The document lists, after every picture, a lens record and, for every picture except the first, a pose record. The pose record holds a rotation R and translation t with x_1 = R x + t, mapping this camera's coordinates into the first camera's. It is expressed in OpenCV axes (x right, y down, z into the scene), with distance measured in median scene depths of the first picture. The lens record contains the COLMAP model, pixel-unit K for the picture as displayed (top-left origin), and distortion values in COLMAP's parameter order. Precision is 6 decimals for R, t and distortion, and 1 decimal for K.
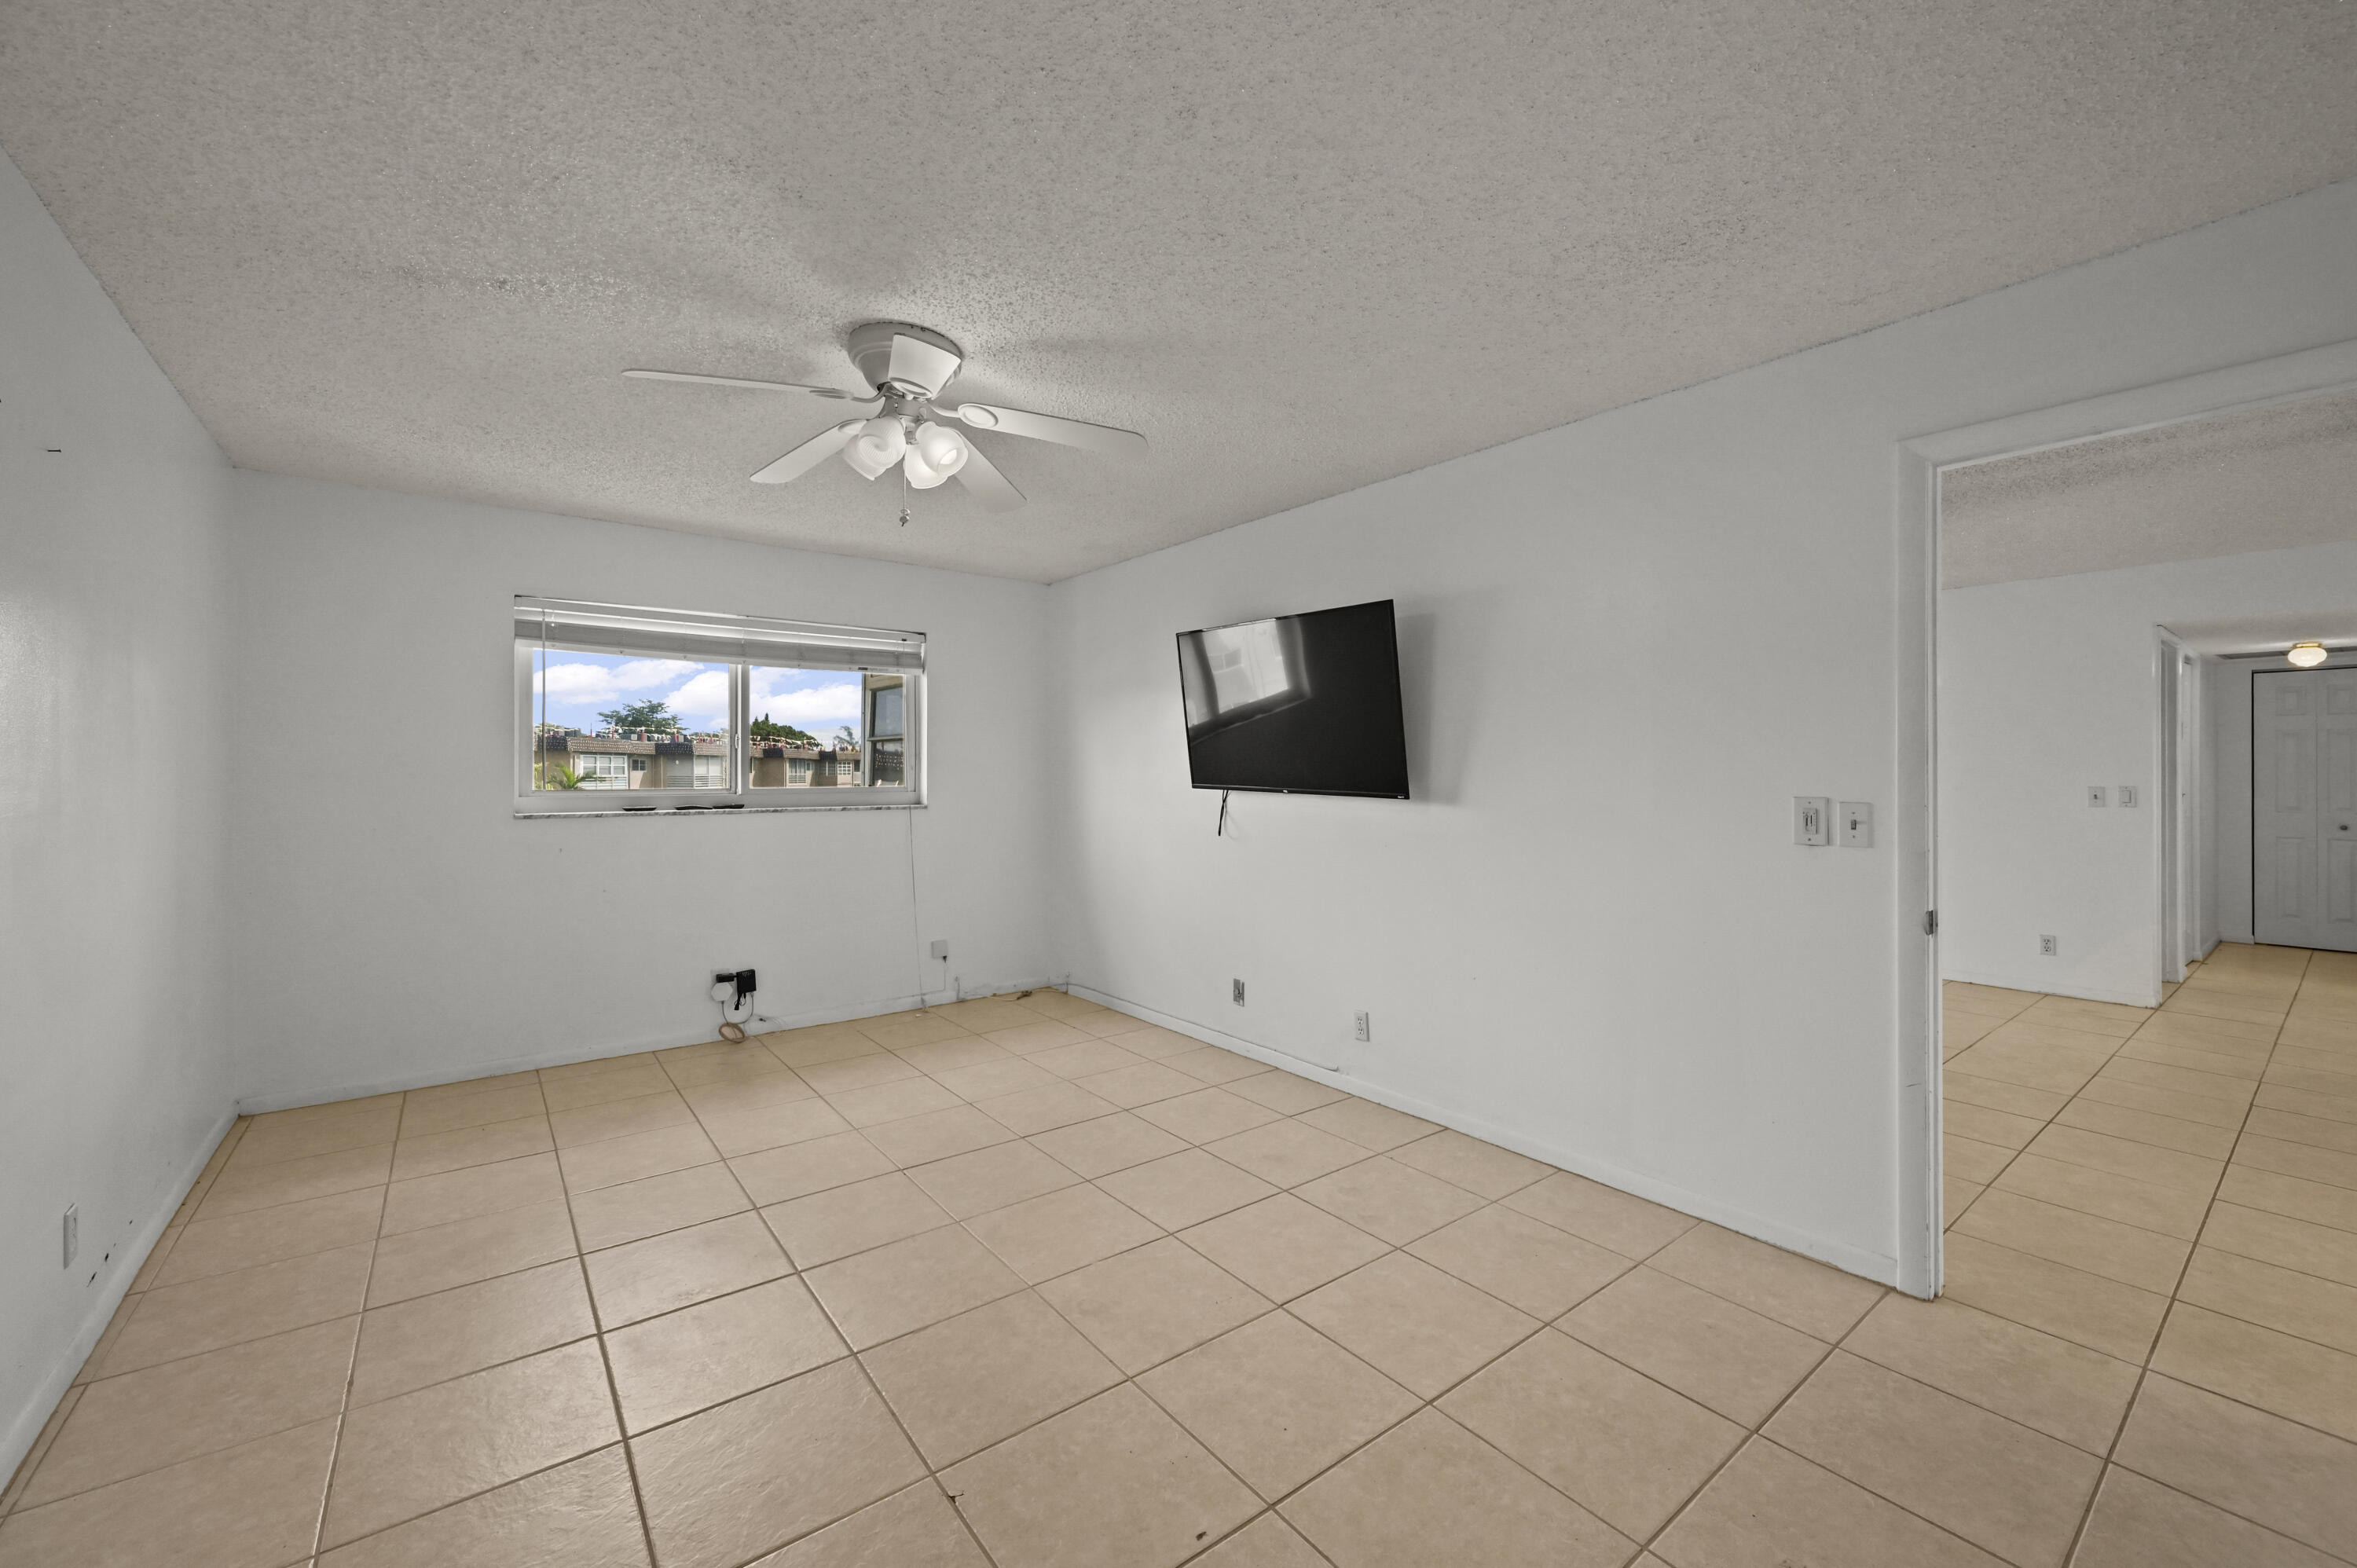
lens RADIAL K [[939.2, 0, 1178.7], [0, 939.2, 774.9], [0, 0, 1]] dist [0.001672, 0.000030]
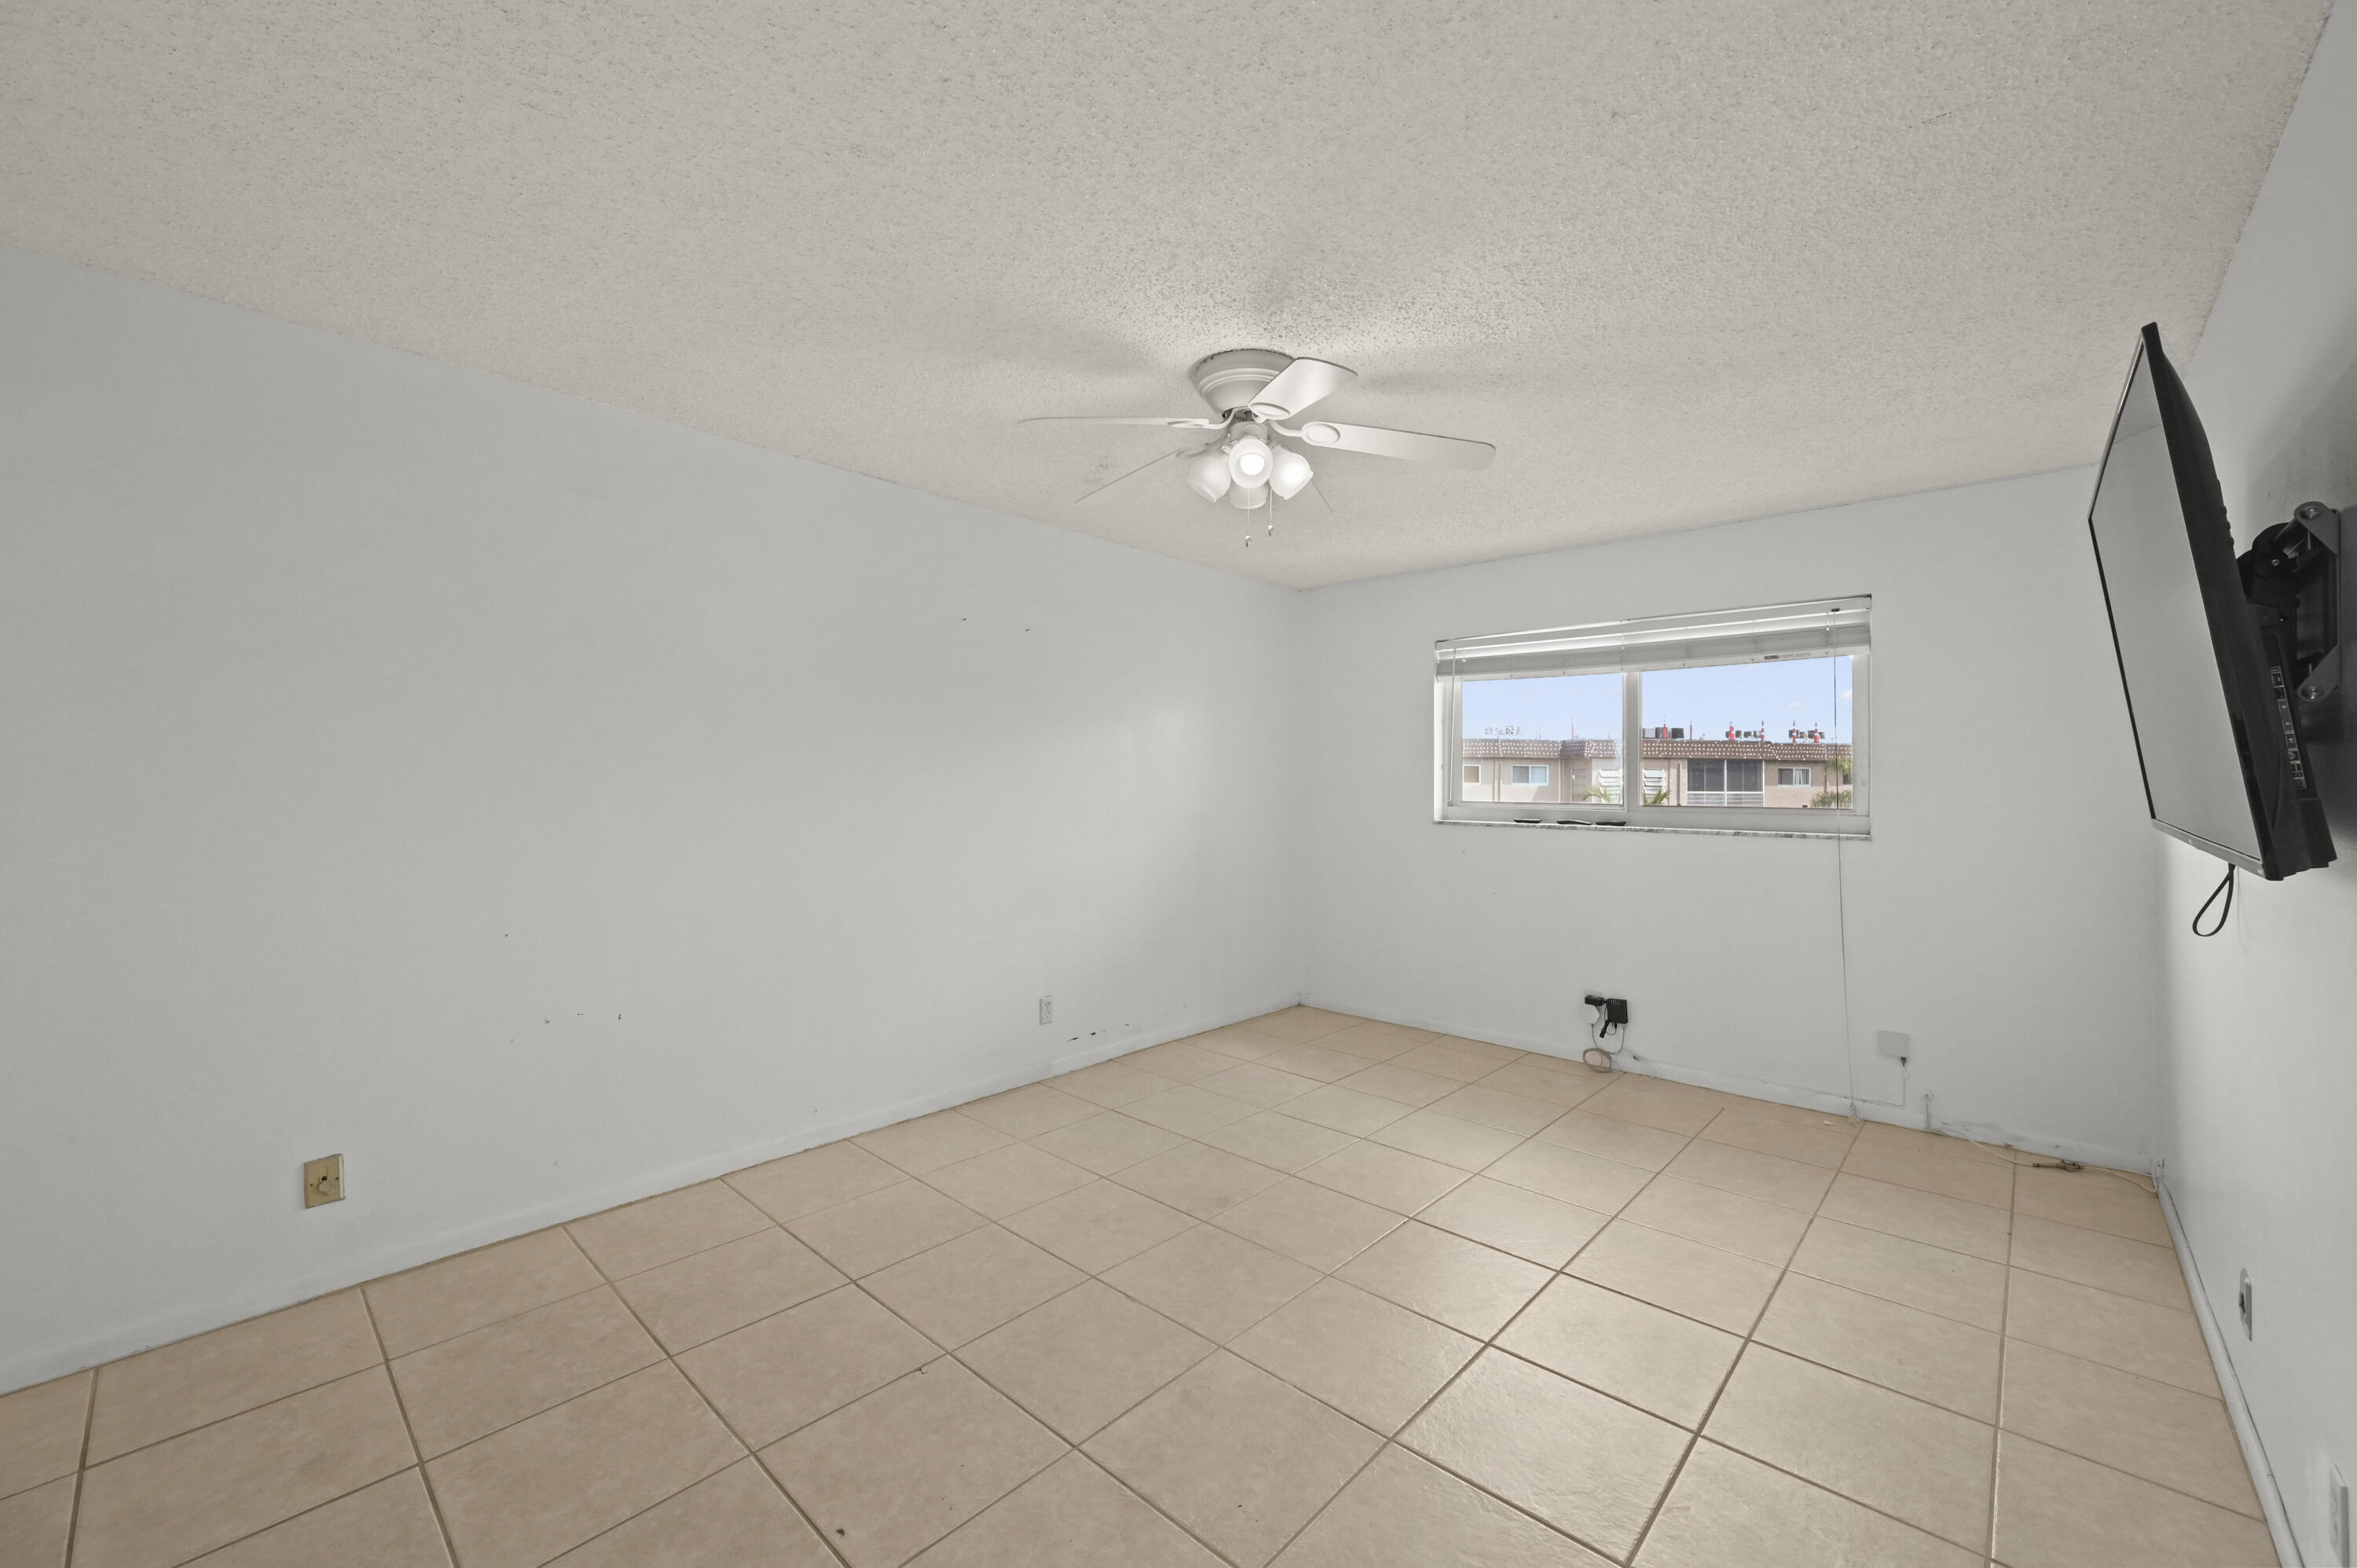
lens RADIAL K [[927.6, 0, 1182.3], [0, 927.6, 790.9], [0, 0, 1]] dist [0.002797, 0.000285]
pose [[0.171360, 0.012633, -0.985128, 0.377562], [-0.008208, 0.999901, 0.011394, -0.006607], [0.985174, 0.006133, 0.171447, 0.414520]]
